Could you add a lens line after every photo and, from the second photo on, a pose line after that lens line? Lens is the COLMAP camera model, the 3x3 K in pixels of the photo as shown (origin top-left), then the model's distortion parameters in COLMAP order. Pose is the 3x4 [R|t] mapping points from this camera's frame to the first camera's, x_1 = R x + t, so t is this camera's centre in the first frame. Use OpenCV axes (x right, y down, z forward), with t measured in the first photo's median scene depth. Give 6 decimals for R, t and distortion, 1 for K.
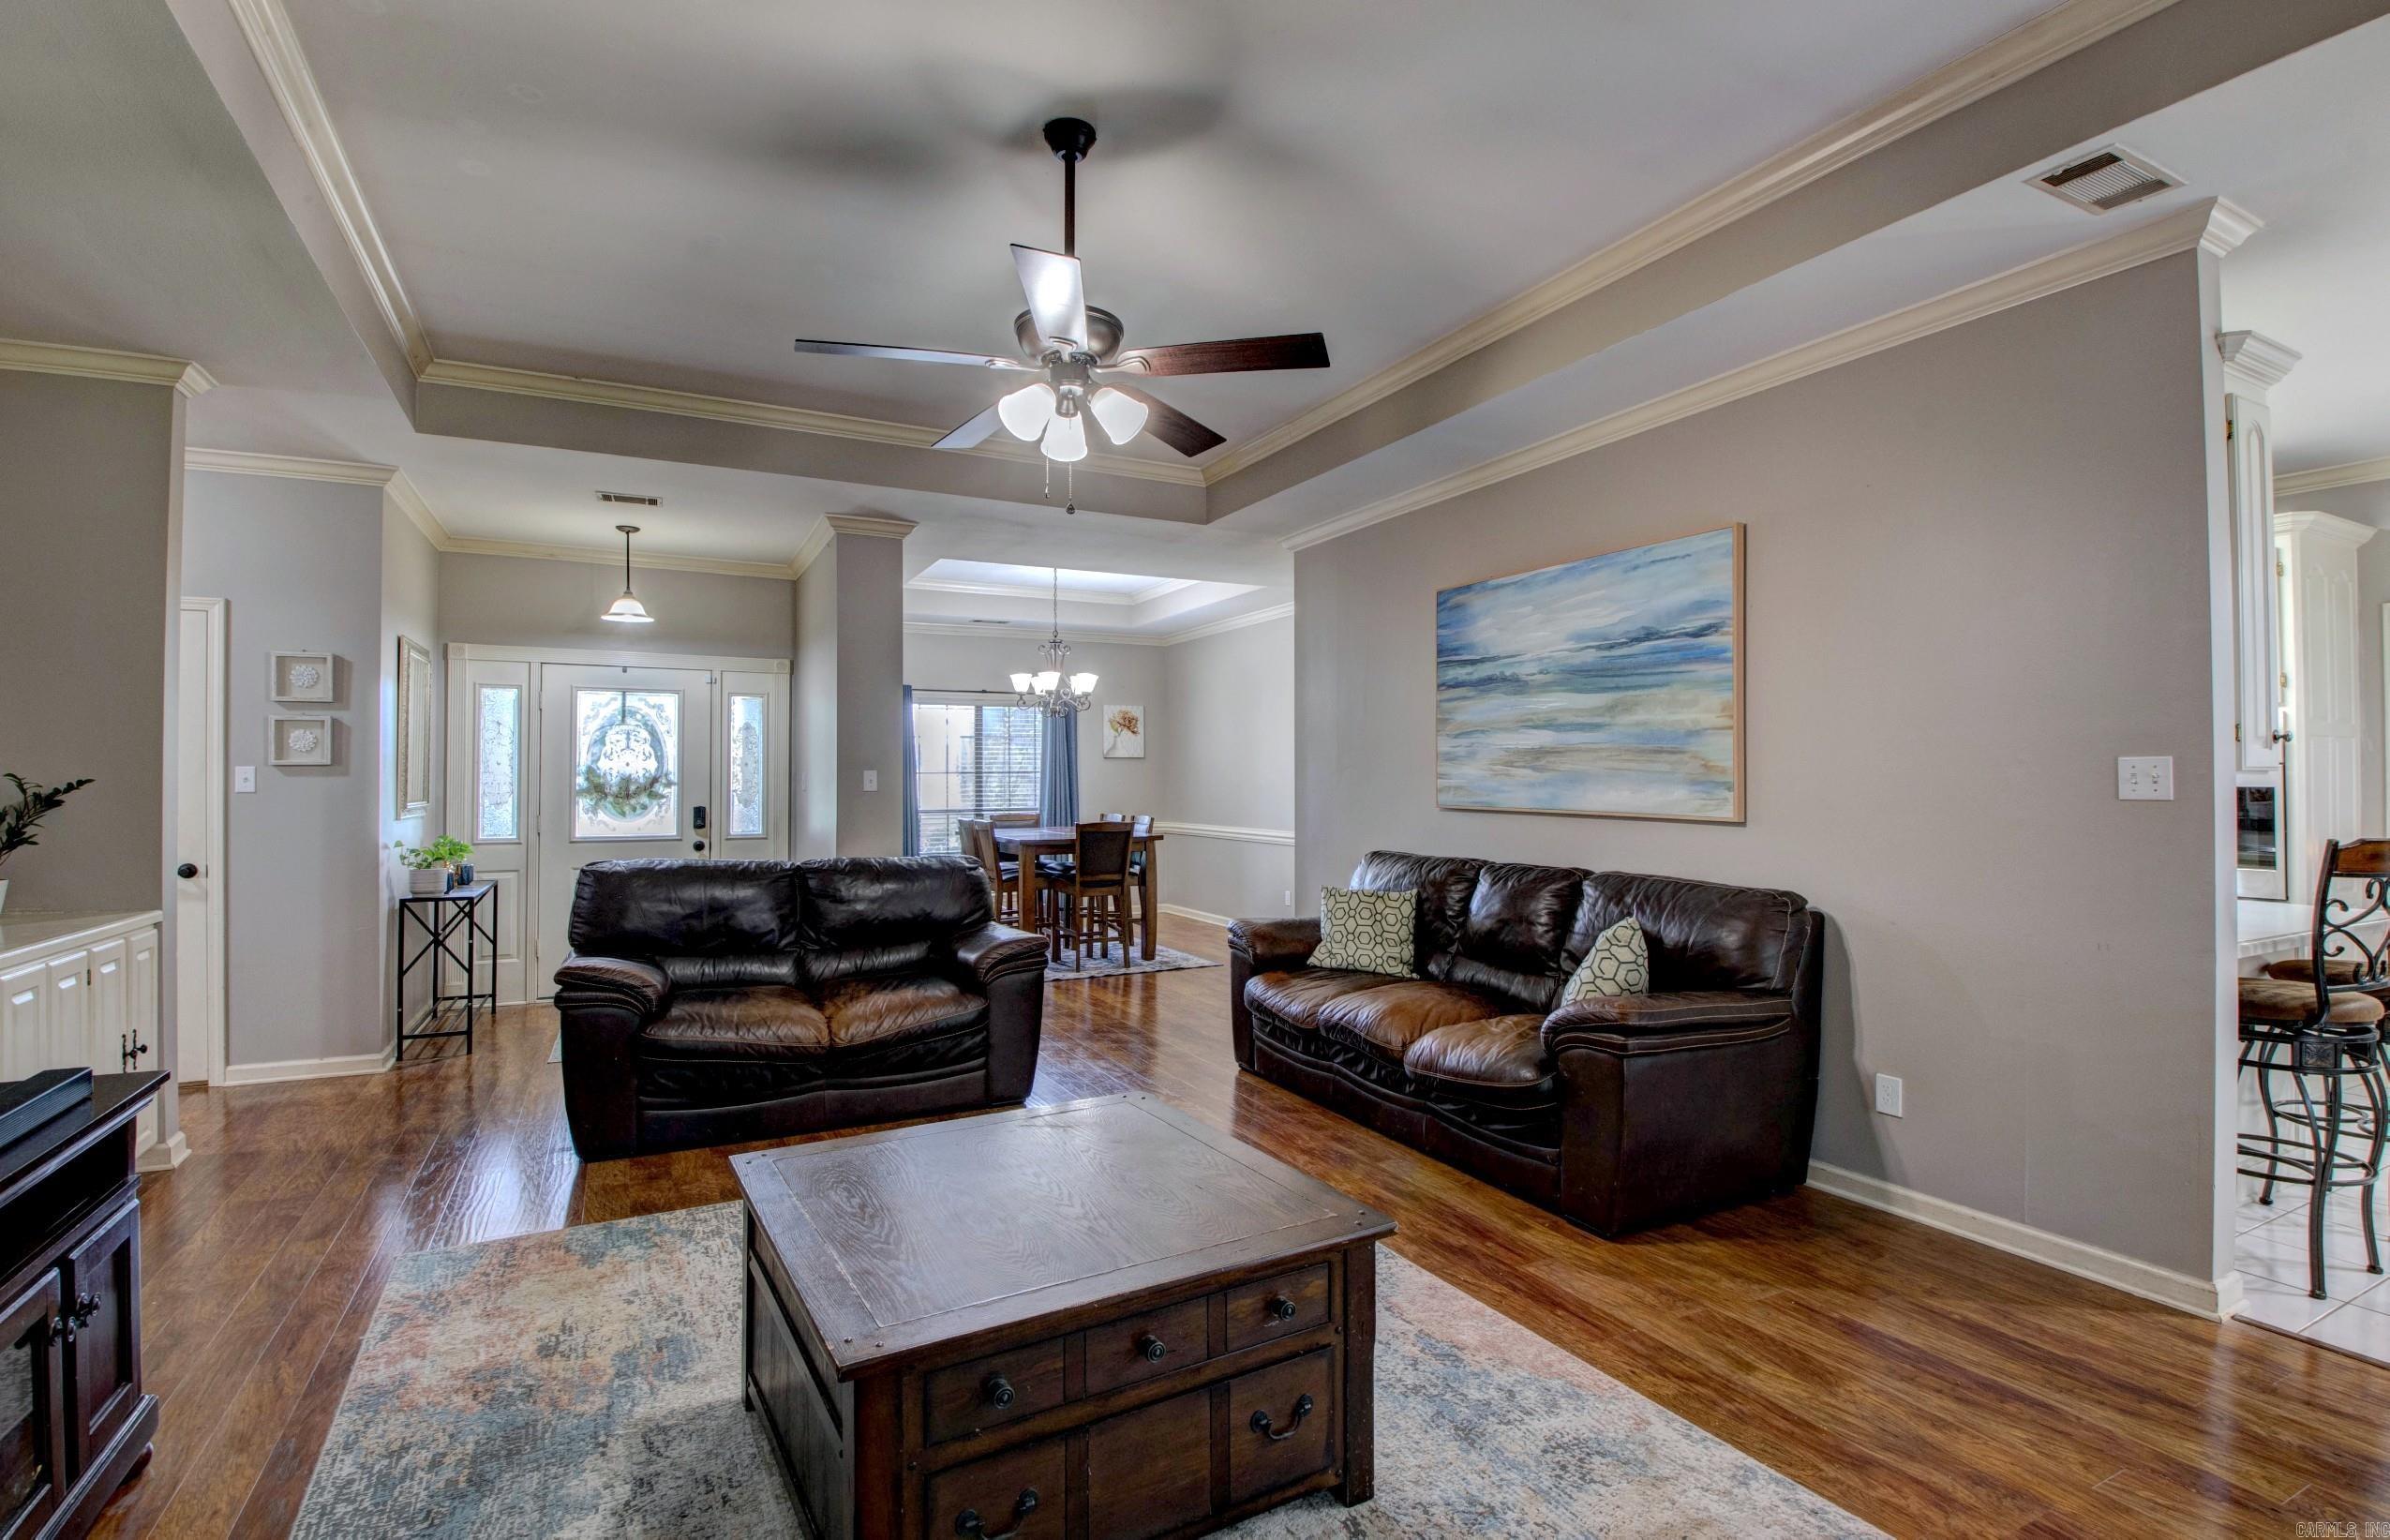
lens RADIAL K [[1118.3, 0, 1217.2], [0, 1118.3, 762.5], [0, 0, 1]] dist [0.000088, -0.011939]
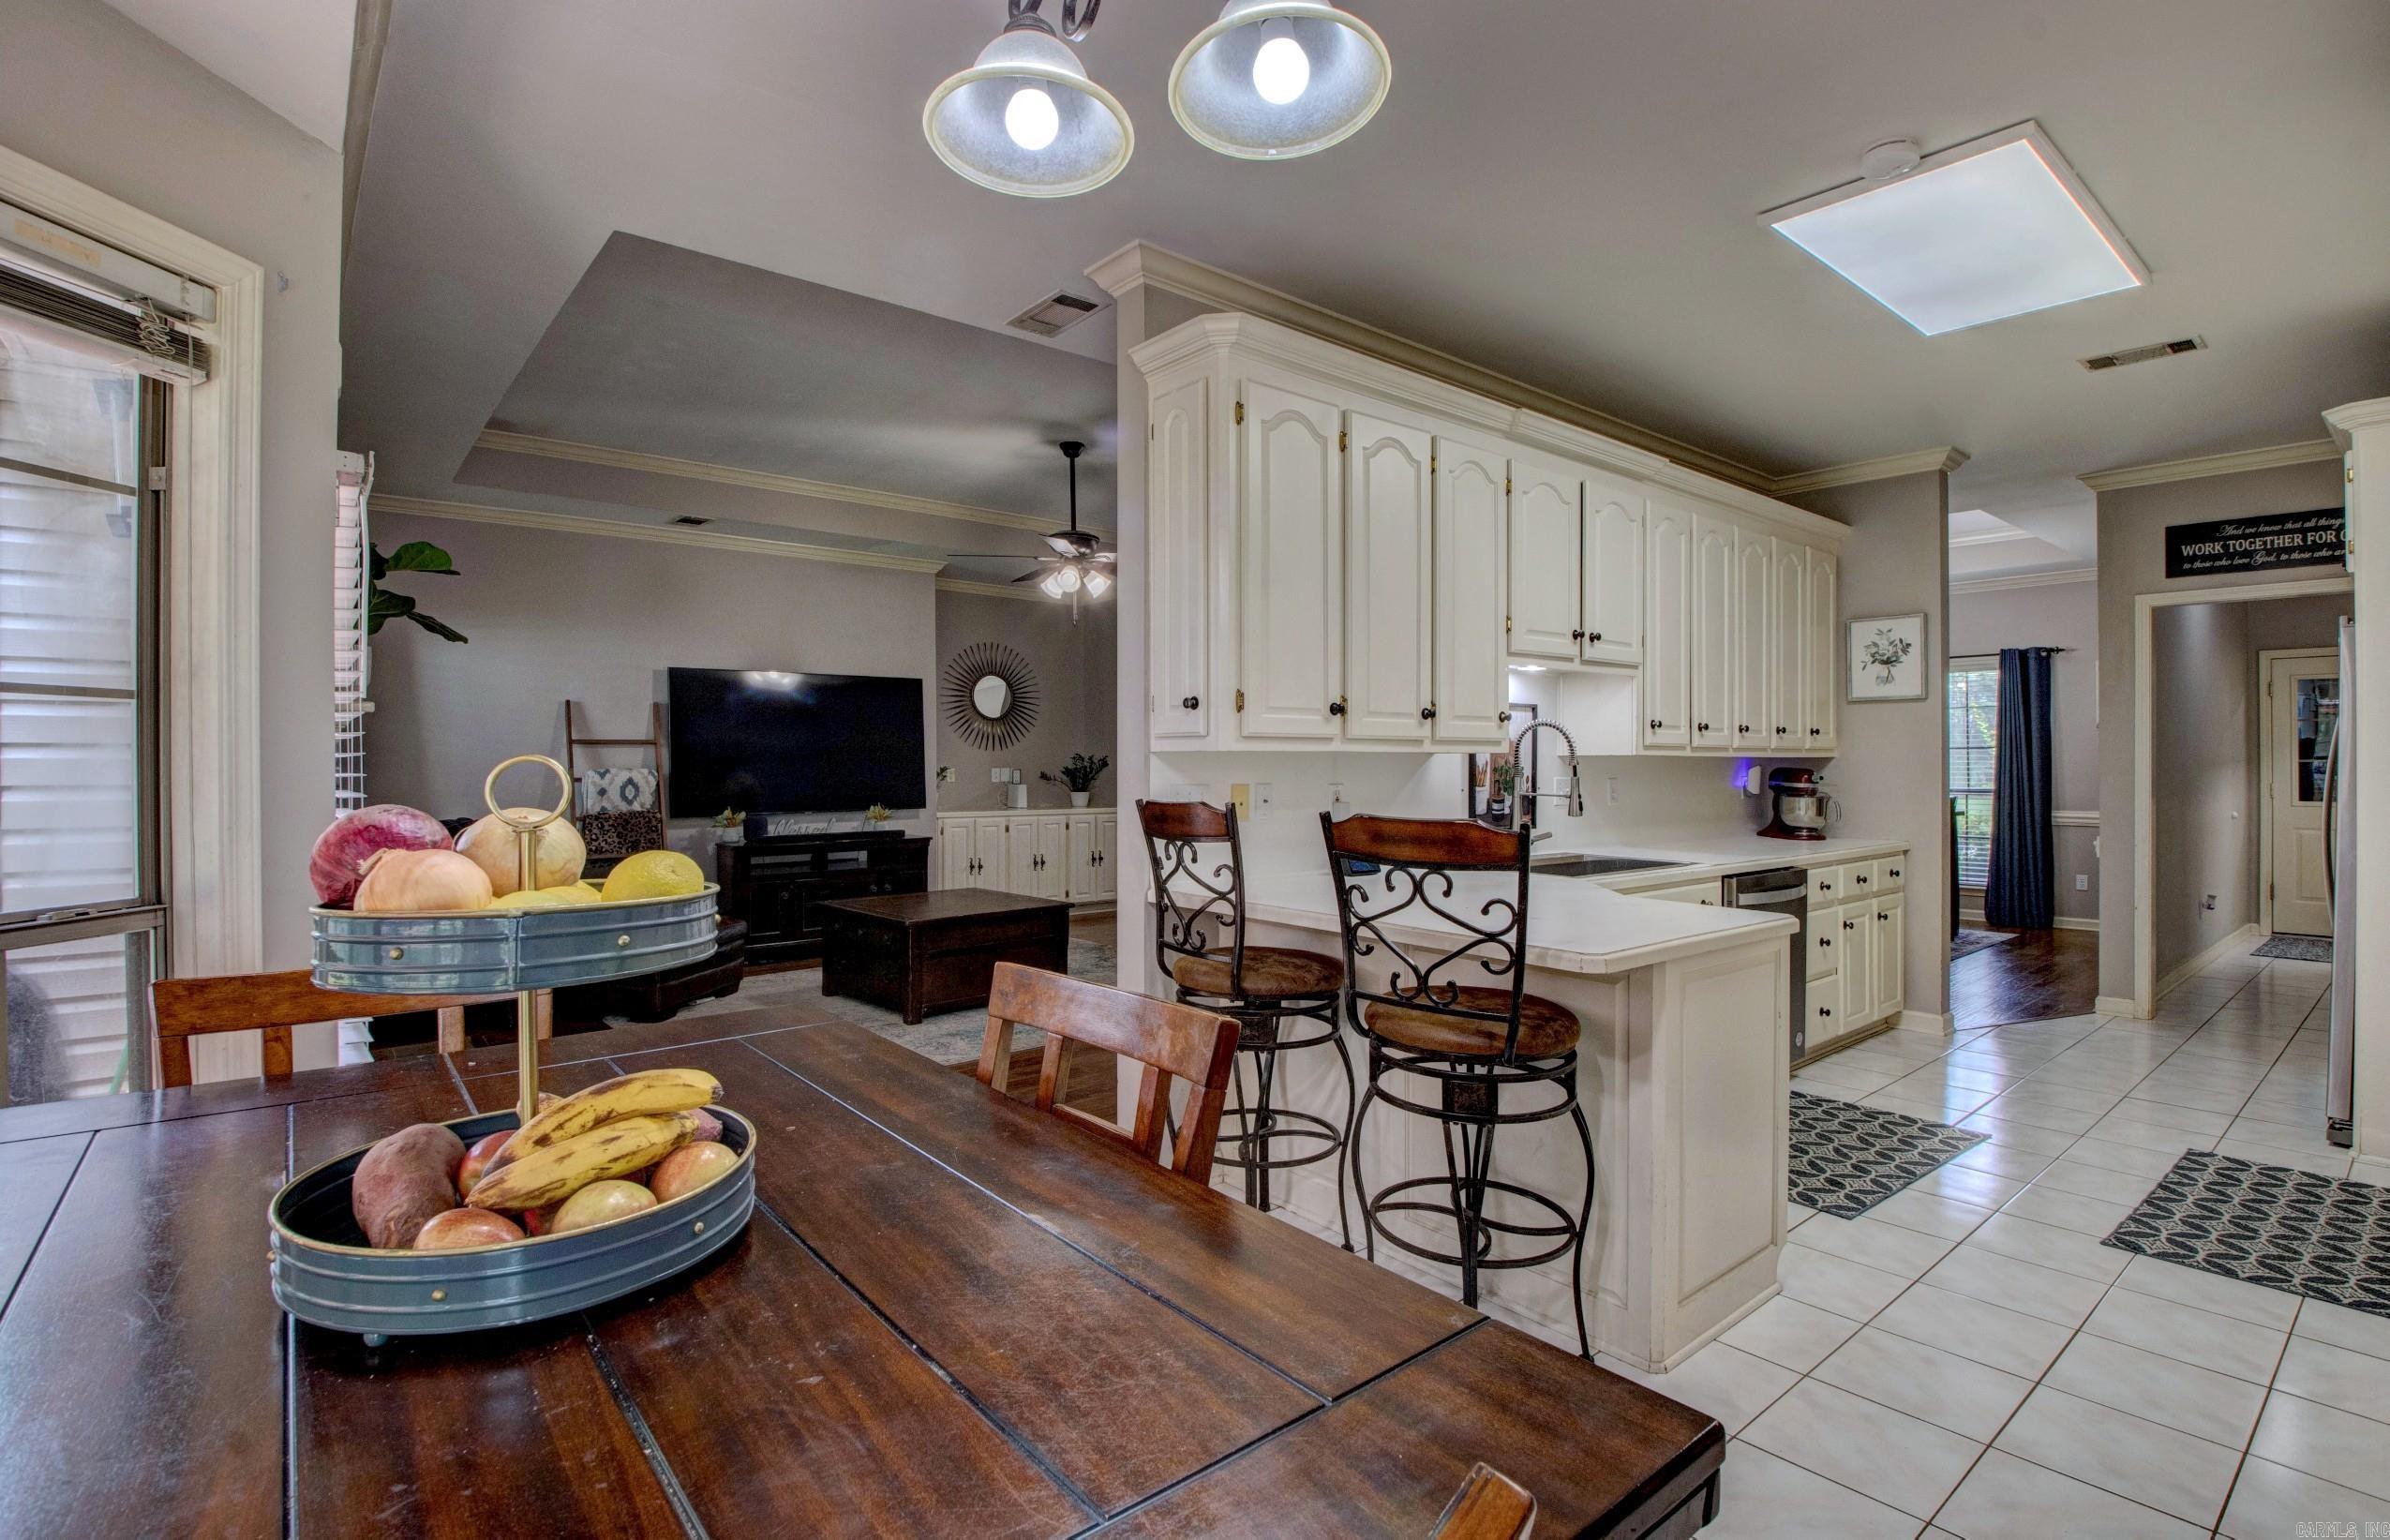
lens RADIAL K [[1118.3, 0, 1176.0], [0, 1118.3, 756.8], [0, 0, 1]] dist [0.000088, -0.011939]
pose [[0.209730, -0.001170, -0.977759, 1.300995], [0.014800, 0.999889, 0.001978, 0.013523], [0.977647, -0.014885, 0.209724, 0.490580]]
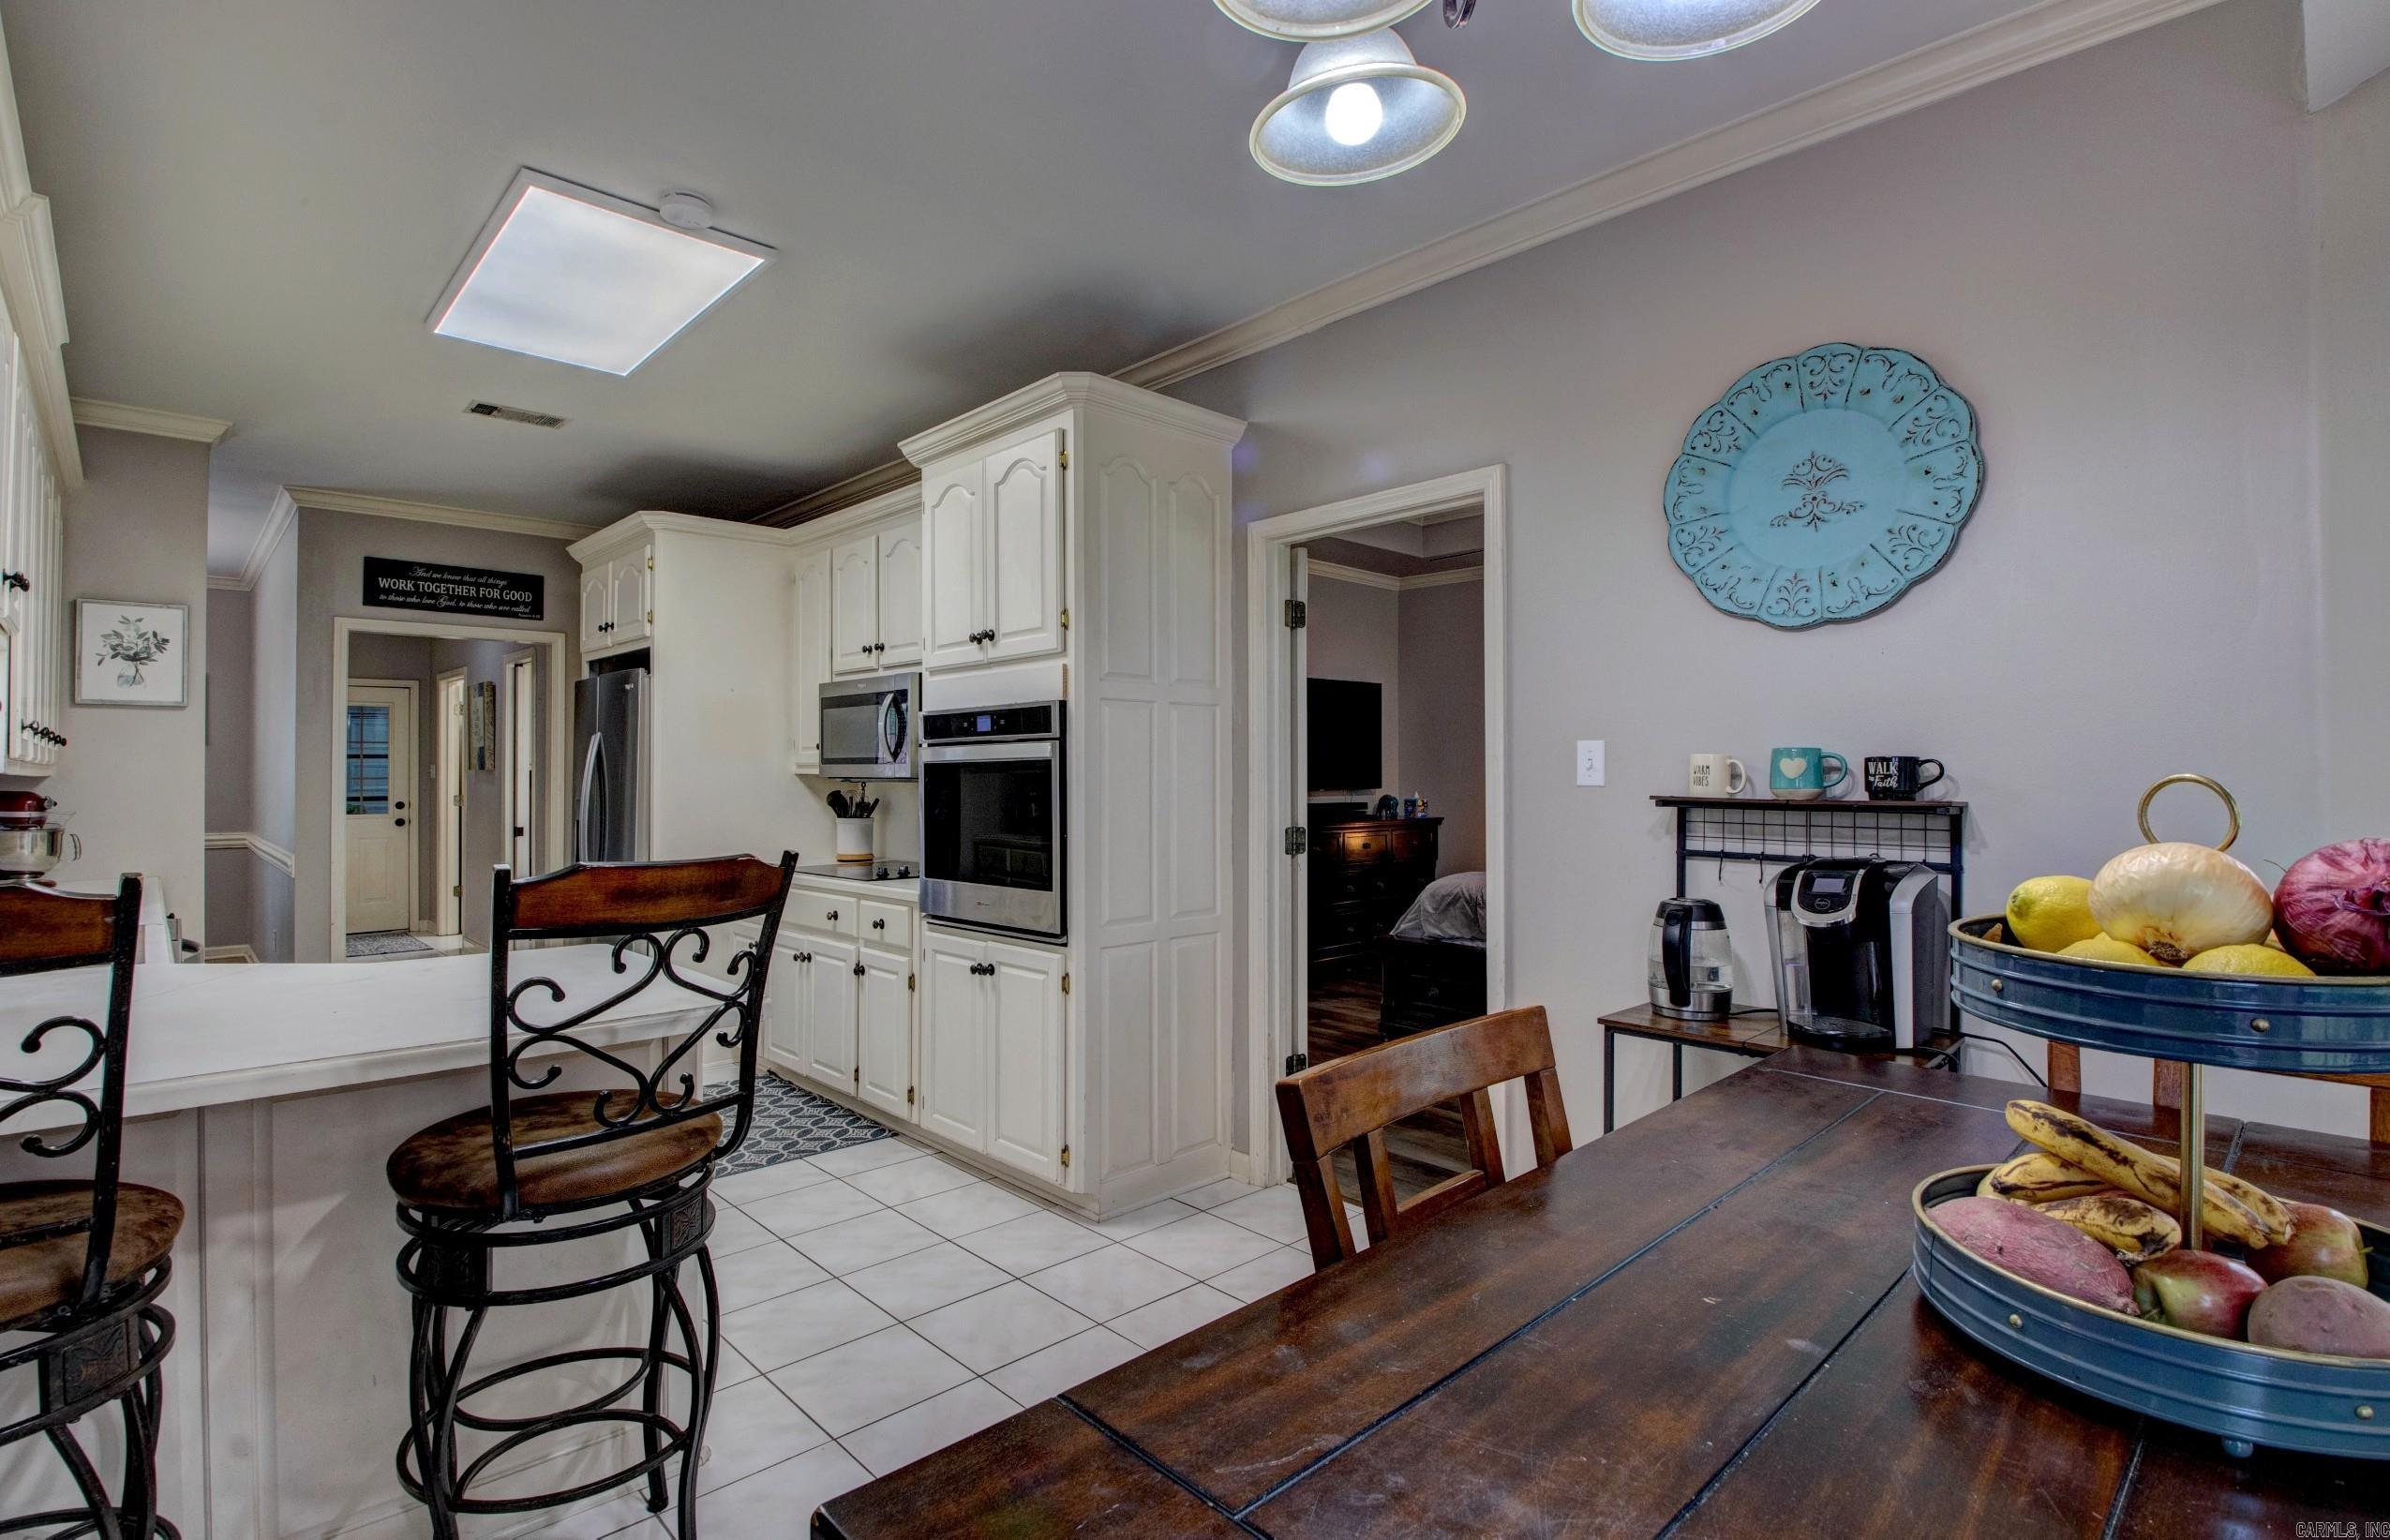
lens RADIAL K [[1118.3, 0, 1207.4], [0, 1118.3, 765.8], [0, 0, 1]] dist [0.000088, -0.011939]
pose [[0.954989, 0.000016, 0.296641, 0.873345], [-0.002170, 0.999974, 0.006932, 0.009395], [-0.296633, -0.007264, 0.954964, 0.295528]]
